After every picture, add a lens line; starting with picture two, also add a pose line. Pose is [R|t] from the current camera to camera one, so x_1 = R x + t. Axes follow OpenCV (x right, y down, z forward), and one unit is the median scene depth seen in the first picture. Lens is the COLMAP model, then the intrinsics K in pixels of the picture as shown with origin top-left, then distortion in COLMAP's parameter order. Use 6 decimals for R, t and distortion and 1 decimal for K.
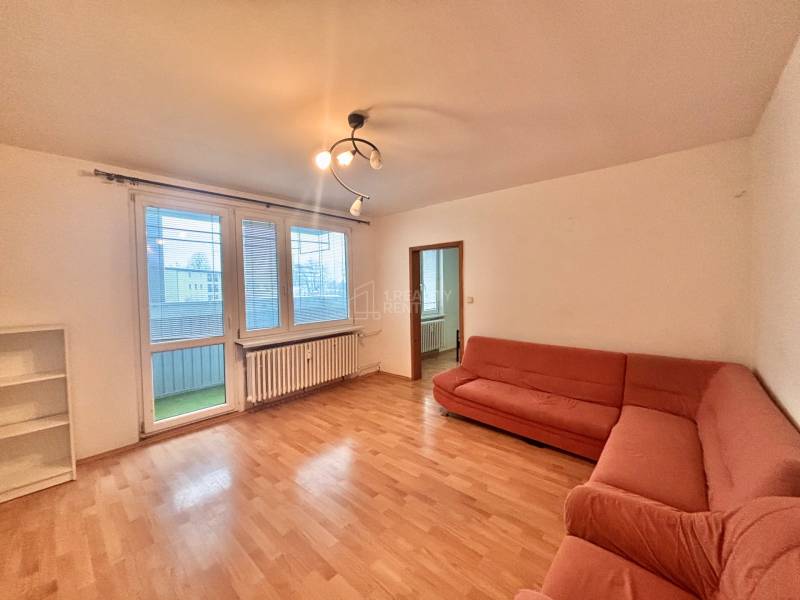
lens RADIAL K [[321.6, 0, 400.0], [0, 321.6, 300.0], [0, 0, 1]] dist [0.000643, 0.000043]
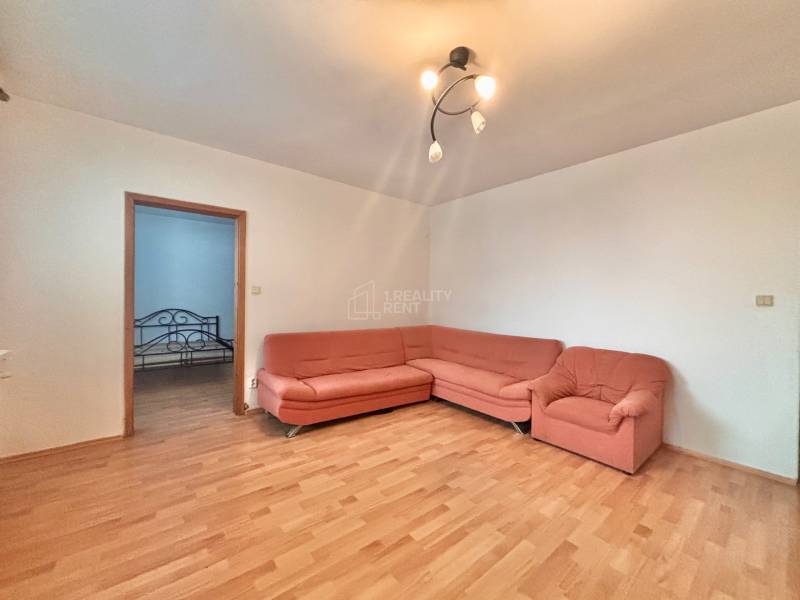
lens RADIAL K [[321.6, 0, 400.0], [0, 321.6, 300.0], [0, 0, 1]] dist [0.000643, 0.000043]
pose [[0.159919, 0.005657, 0.987114, -0.663828], [0.022264, 0.999709, -0.009336, 0.051600], [-0.986879, 0.023470, 0.159747, 0.696169]]
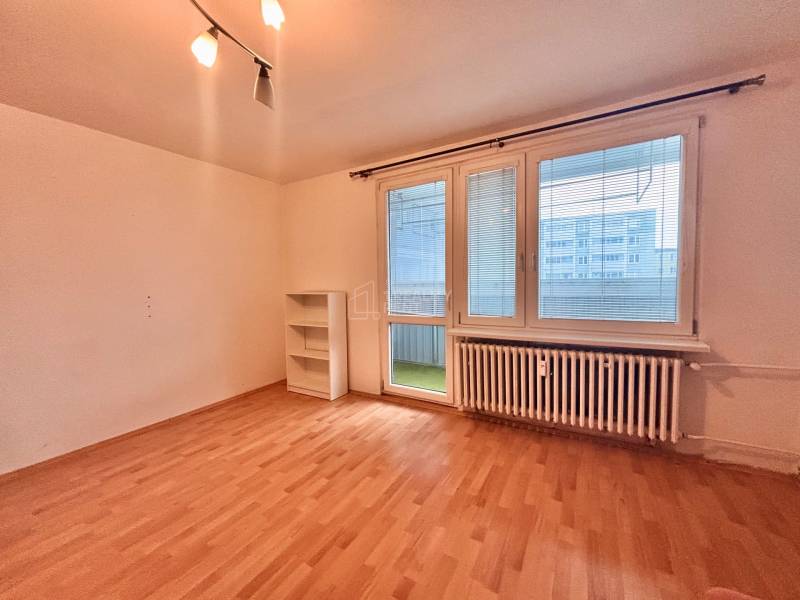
lens RADIAL K [[321.6, 0, 400.0], [0, 321.6, 300.0], [0, 0, 1]] dist [0.000643, 0.000043]
pose [[0.195991, 0.078321, -0.977473, 0.325351], [-0.023878, 0.996891, 0.075089, -0.000872], [0.980315, 0.008623, 0.197252, 0.805182]]
